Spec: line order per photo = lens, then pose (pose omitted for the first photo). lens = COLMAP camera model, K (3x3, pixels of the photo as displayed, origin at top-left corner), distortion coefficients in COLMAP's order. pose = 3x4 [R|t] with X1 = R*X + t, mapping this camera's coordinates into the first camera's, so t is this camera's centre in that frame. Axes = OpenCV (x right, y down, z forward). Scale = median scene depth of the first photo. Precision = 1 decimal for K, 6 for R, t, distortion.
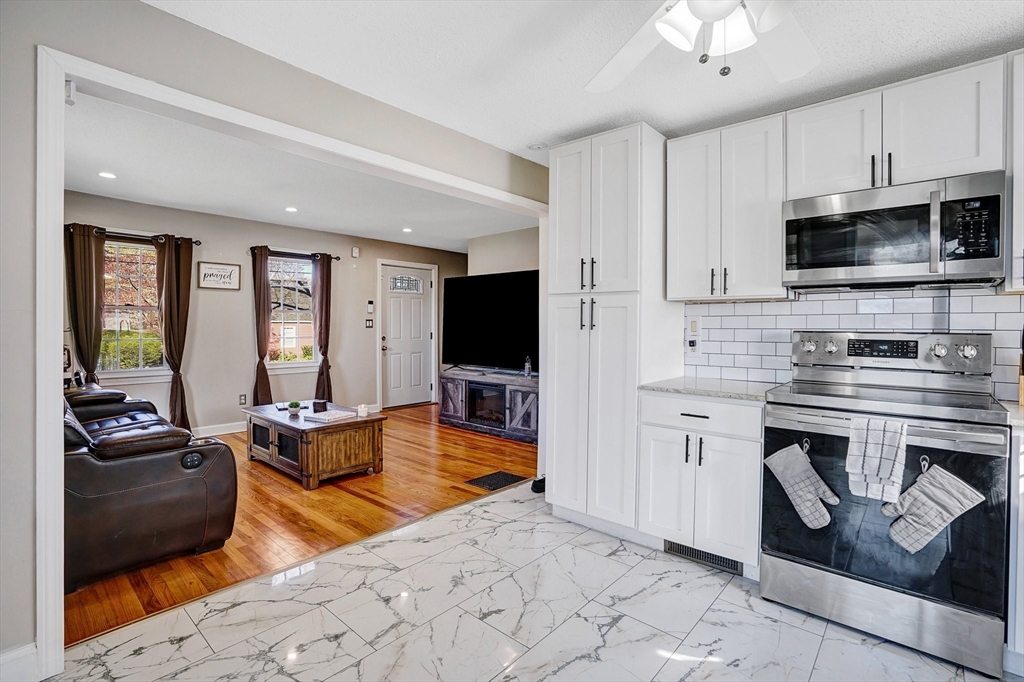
lens RADIAL K [[480.8, 0, 511.8], [0, 480.8, 331.2], [0, 0, 1]] dist [-0.027329, 0.001997]
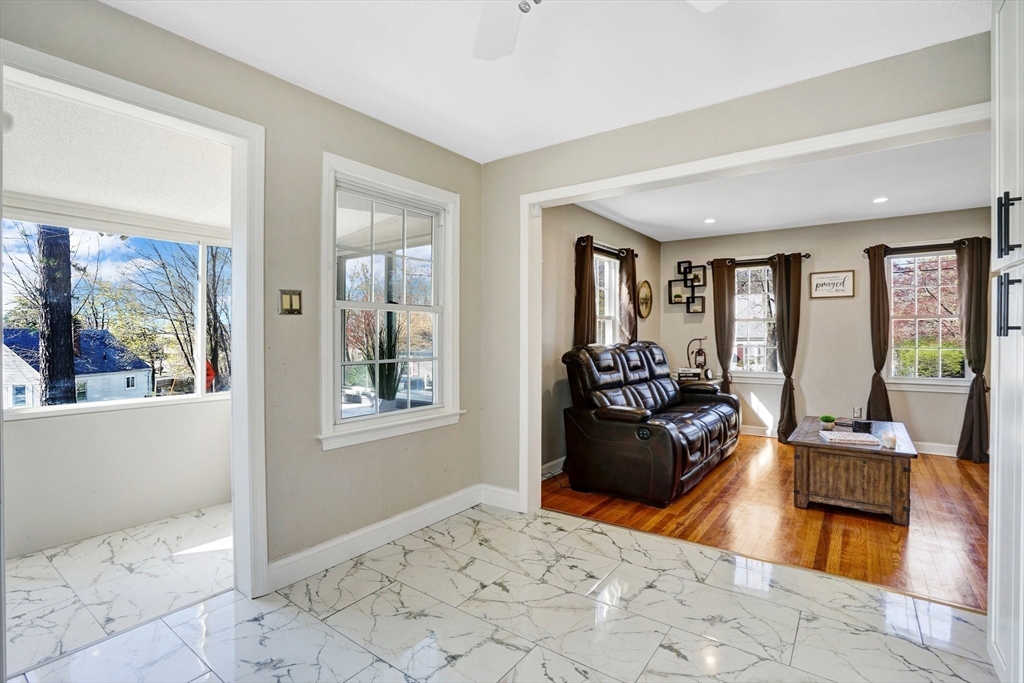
lens RADIAL K [[480.8, 0, 505.5], [0, 480.8, 342.0], [0, 0, 1]] dist [-0.027329, 0.001997]
pose [[0.090067, 0.006536, -0.995914, 0.423552], [-0.007580, 0.999954, 0.005877, 0.004779], [0.995907, 0.007019, 0.090112, 0.313333]]
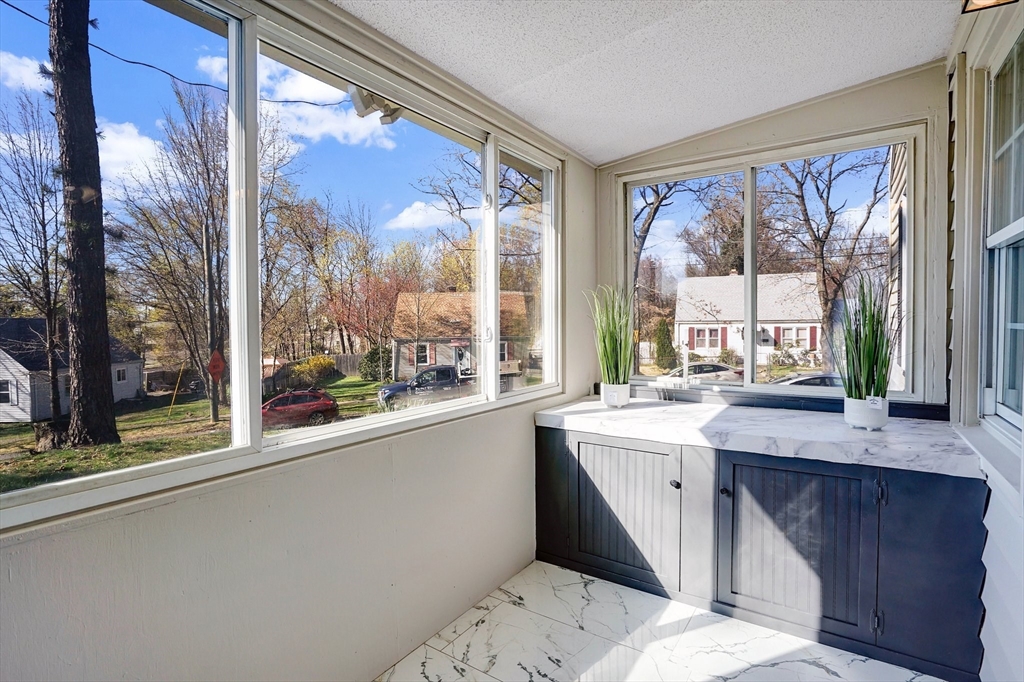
lens RADIAL K [[480.8, 0, 510.3], [0, 480.8, 345.3], [0, 0, 1]] dist [-0.027329, 0.001997]
pose [[0.132561, 0.038885, -0.990412, 0.340628], [0.001633, 0.999220, 0.039450, 0.010762], [0.991173, -0.006847, 0.132394, 0.201782]]
